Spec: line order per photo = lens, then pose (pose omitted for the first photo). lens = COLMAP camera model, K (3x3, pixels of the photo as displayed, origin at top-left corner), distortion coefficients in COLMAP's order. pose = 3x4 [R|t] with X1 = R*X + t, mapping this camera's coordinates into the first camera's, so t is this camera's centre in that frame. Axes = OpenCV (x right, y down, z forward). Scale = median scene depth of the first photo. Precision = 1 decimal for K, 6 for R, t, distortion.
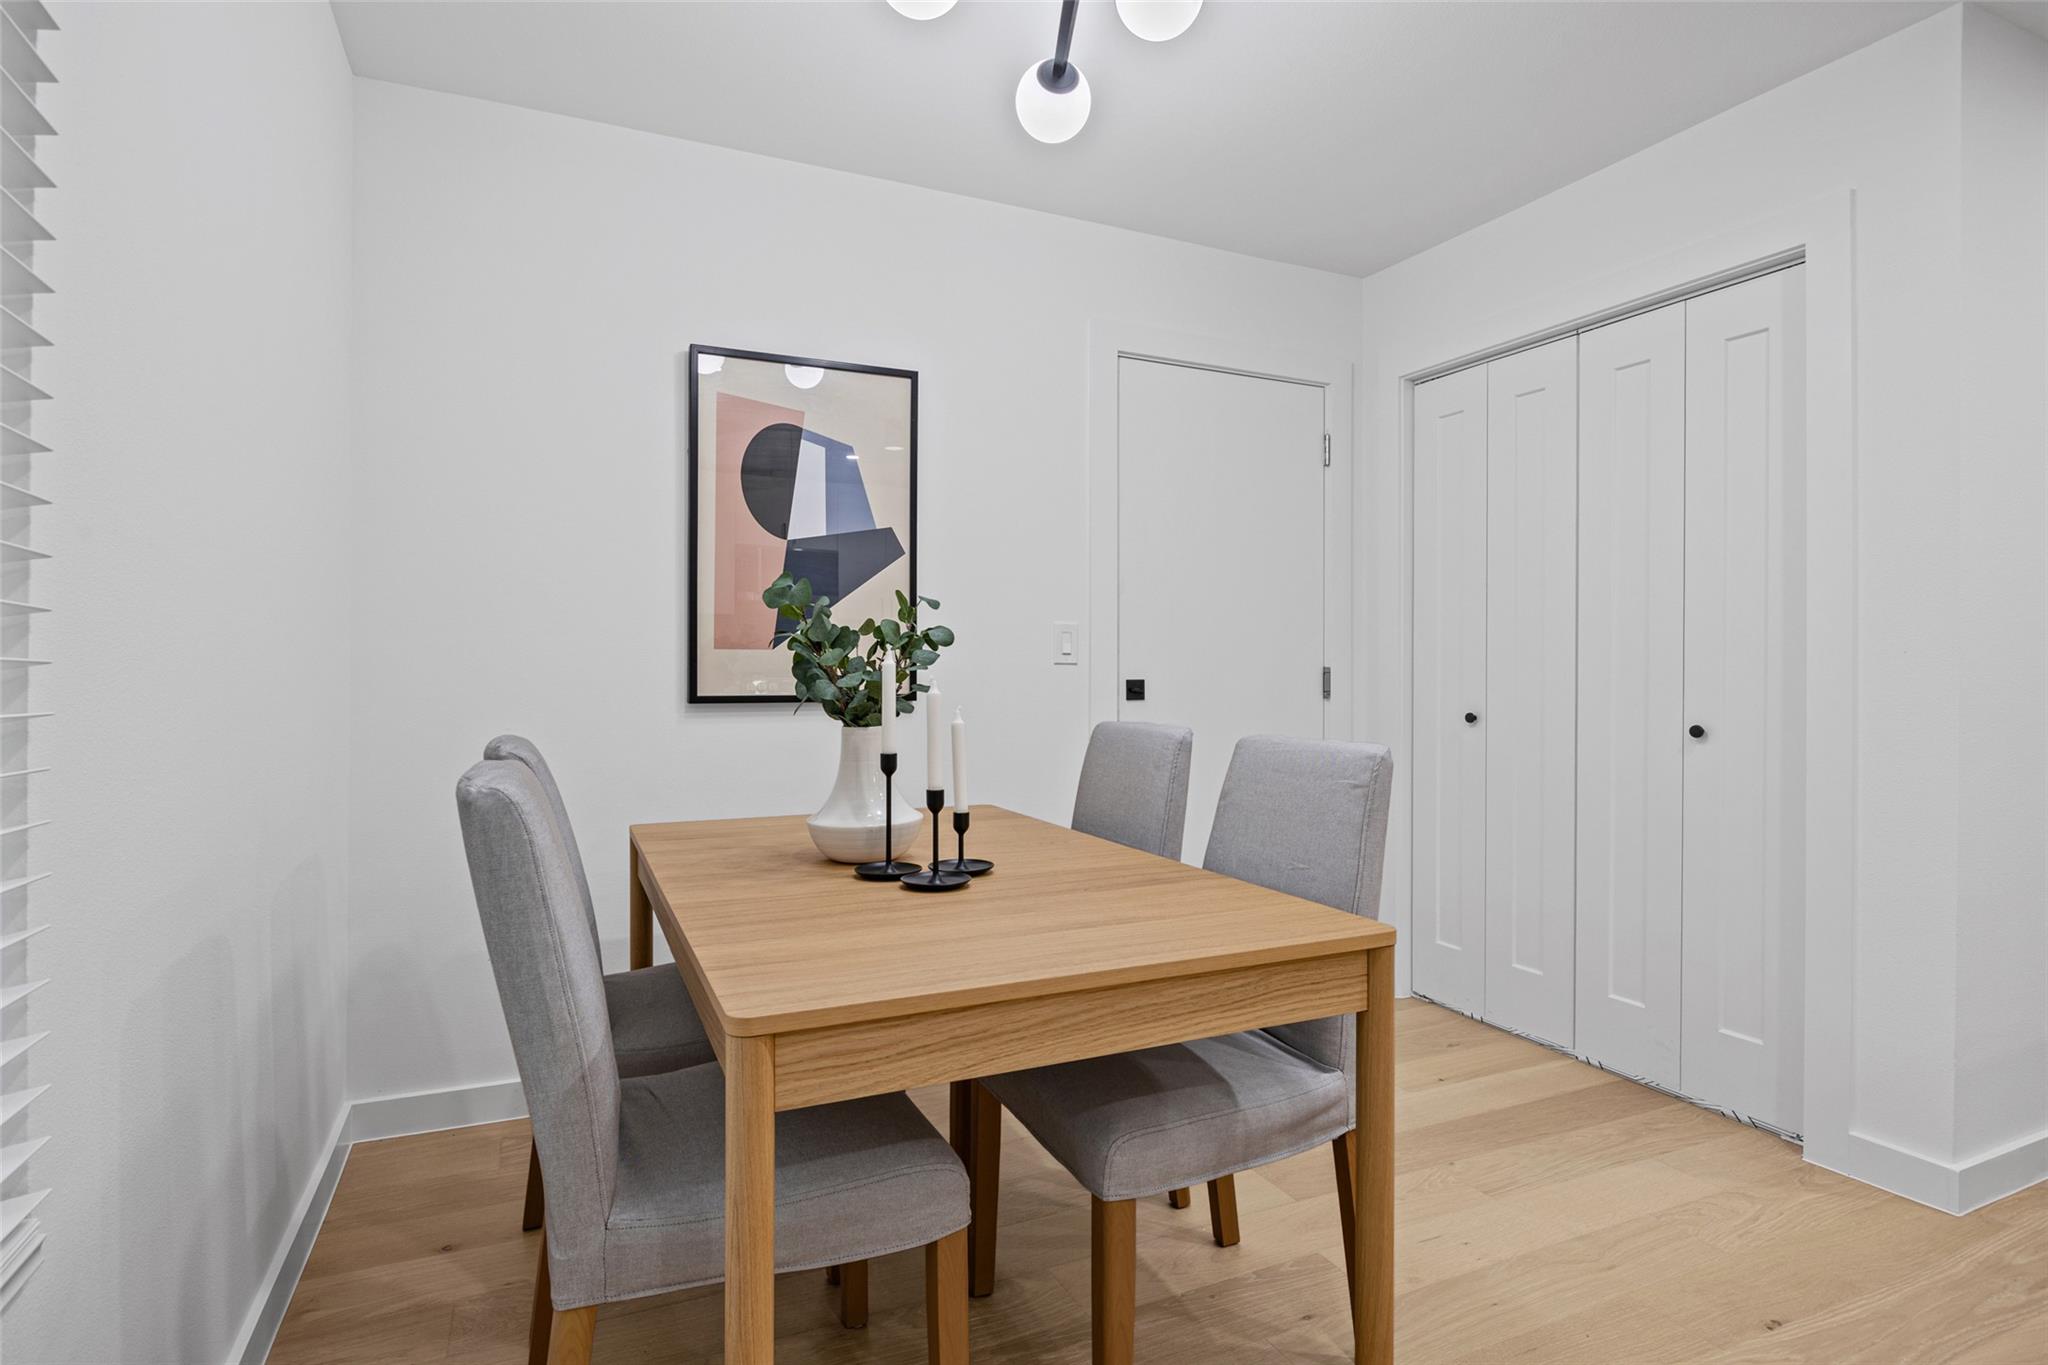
lens RADIAL K [[1066.9, 0, 1022.1], [0, 1066.9, 672.4], [0, 0, 1]] dist [-0.007527, -0.000243]
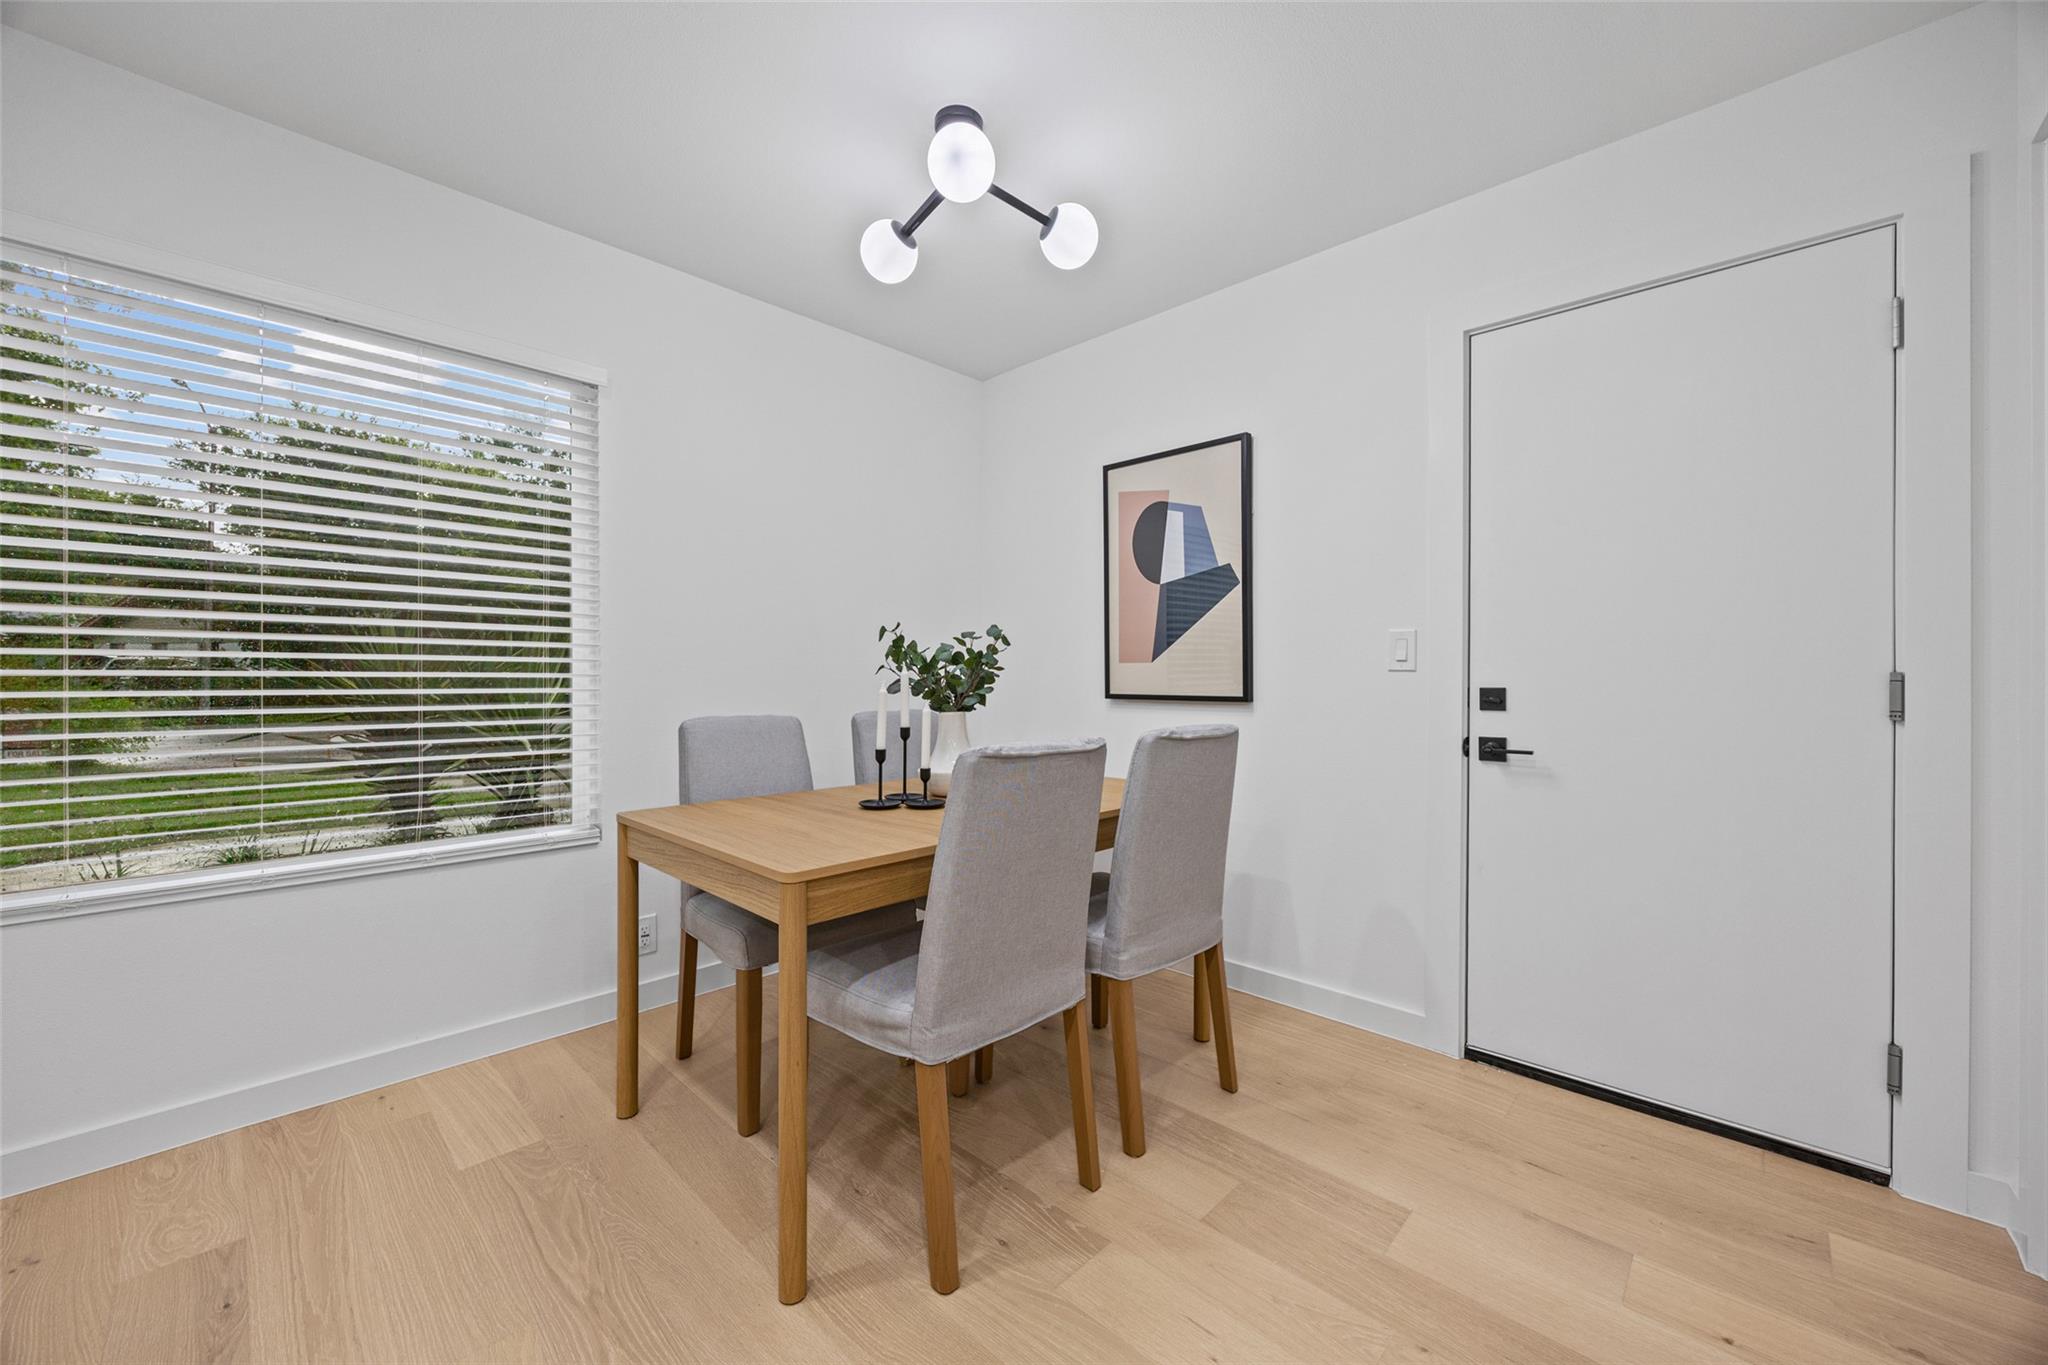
lens RADIAL K [[774.1, 0, 1023.6], [0, 774.1, 681.0], [0, 0, 1]] dist [-0.012242, 0.000272]
pose [[0.377988, 0.003974, -0.925802, 0.650064], [-0.006131, 0.999980, 0.001789, 0.002843], [0.925790, 0.005000, 0.378005, 0.443128]]
